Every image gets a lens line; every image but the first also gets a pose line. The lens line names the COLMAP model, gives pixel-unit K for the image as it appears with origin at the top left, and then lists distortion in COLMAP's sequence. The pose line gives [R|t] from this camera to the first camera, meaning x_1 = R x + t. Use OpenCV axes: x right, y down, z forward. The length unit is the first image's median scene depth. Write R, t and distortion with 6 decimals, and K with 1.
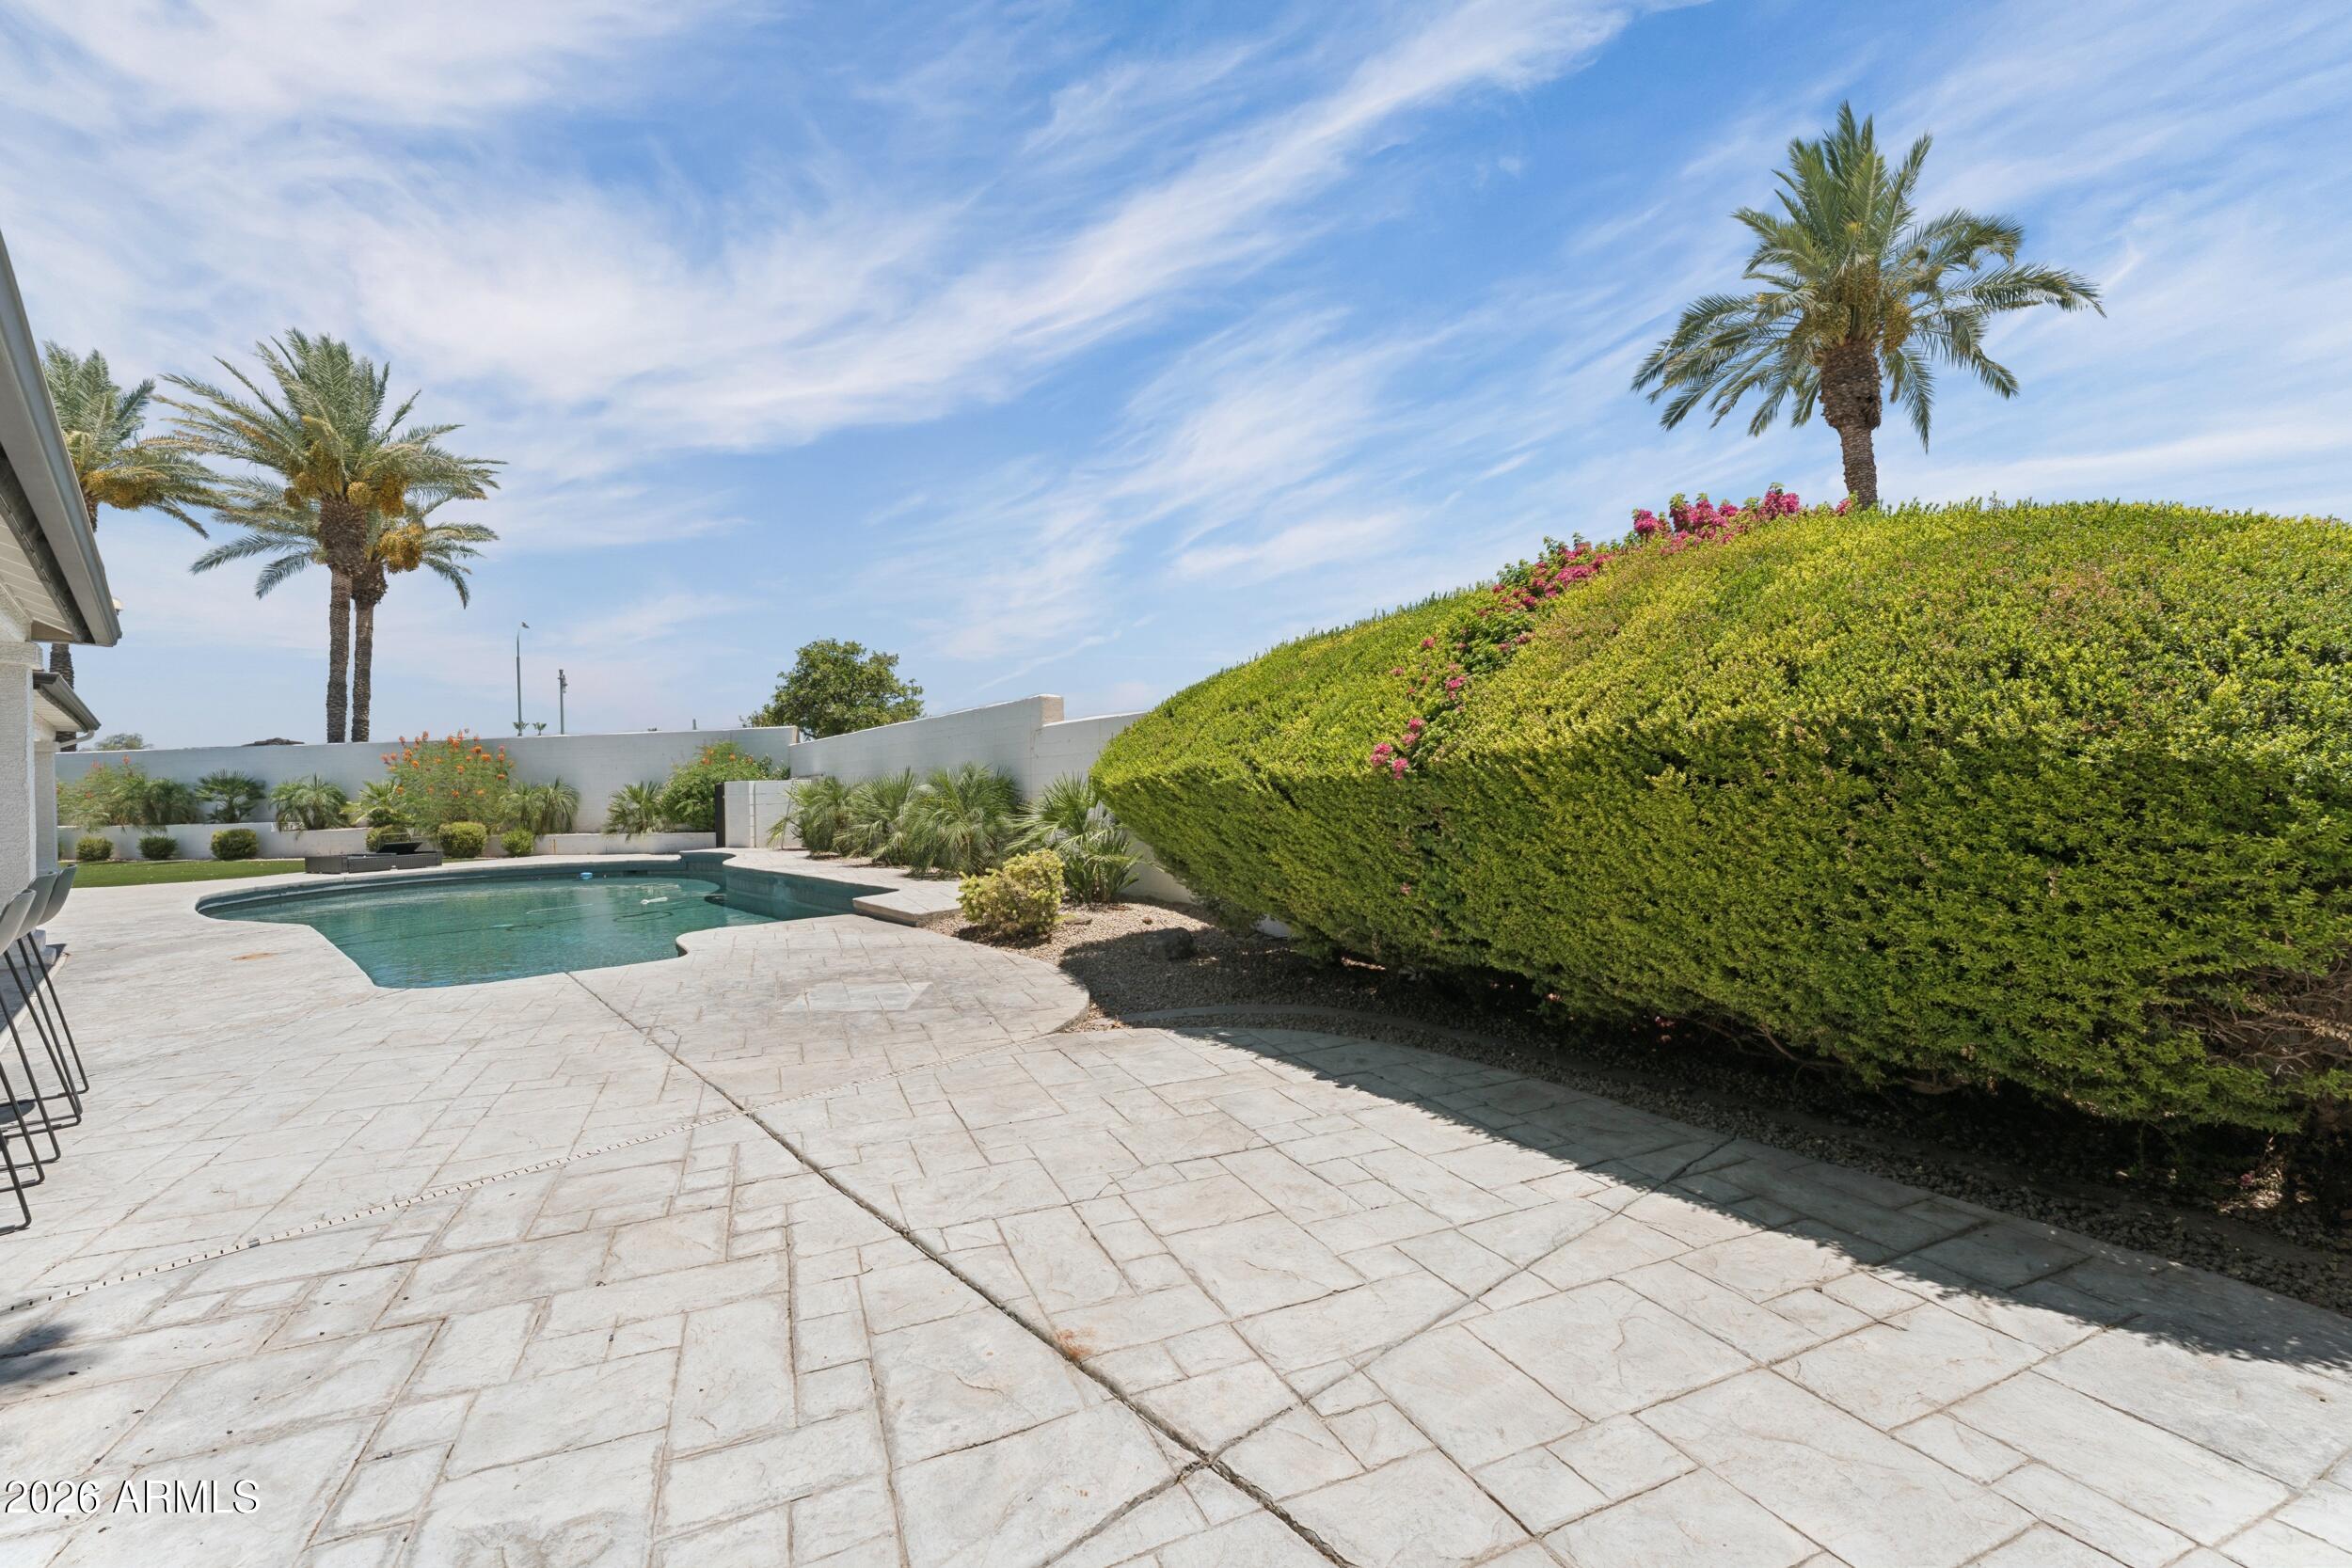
lens RADIAL K [[949.0, 0, 1169.5], [0, 949.0, 763.5], [0, 0, 1]] dist [-0.000976, -0.000227]
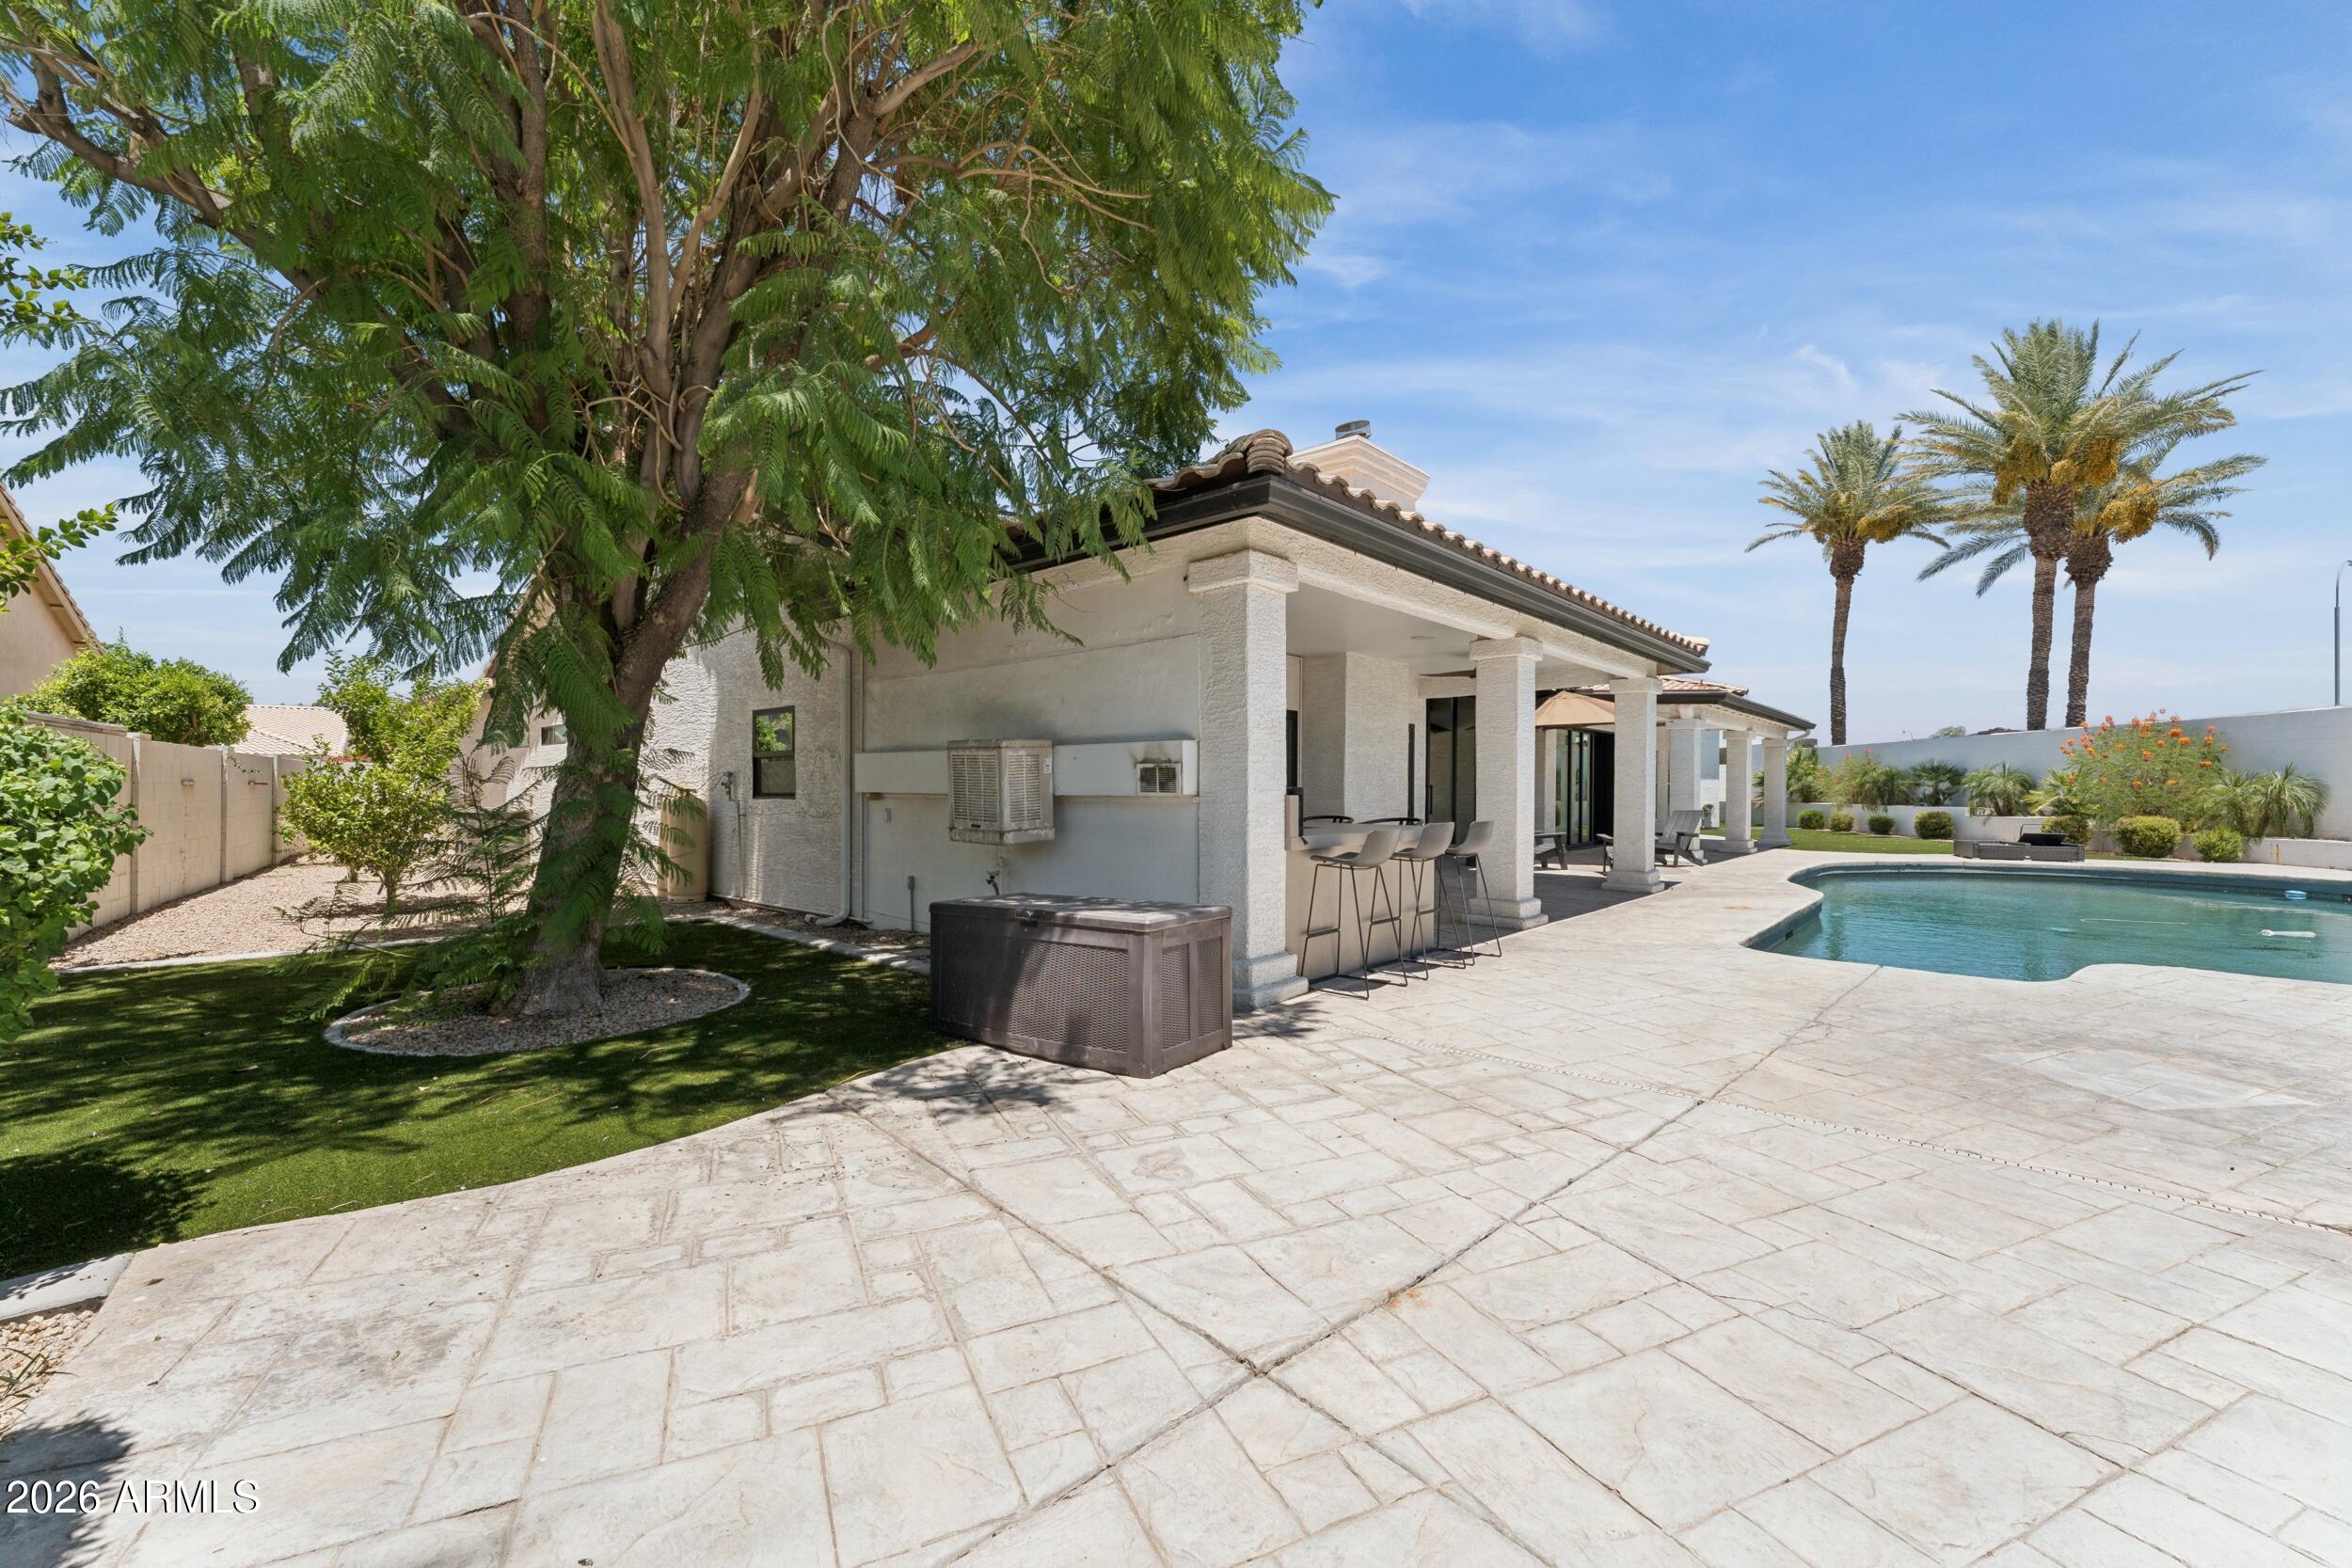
lens RADIAL K [[943.4, 0, 1172.8], [0, 943.4, 758.6], [0, 0, 1]] dist [-0.000477, 0.000025]
pose [[0.039407, -0.007468, -0.999195, 0.085321], [0.016176, 0.999846, -0.006835, -0.000053], [0.999092, -0.015893, 0.039522, 0.062278]]
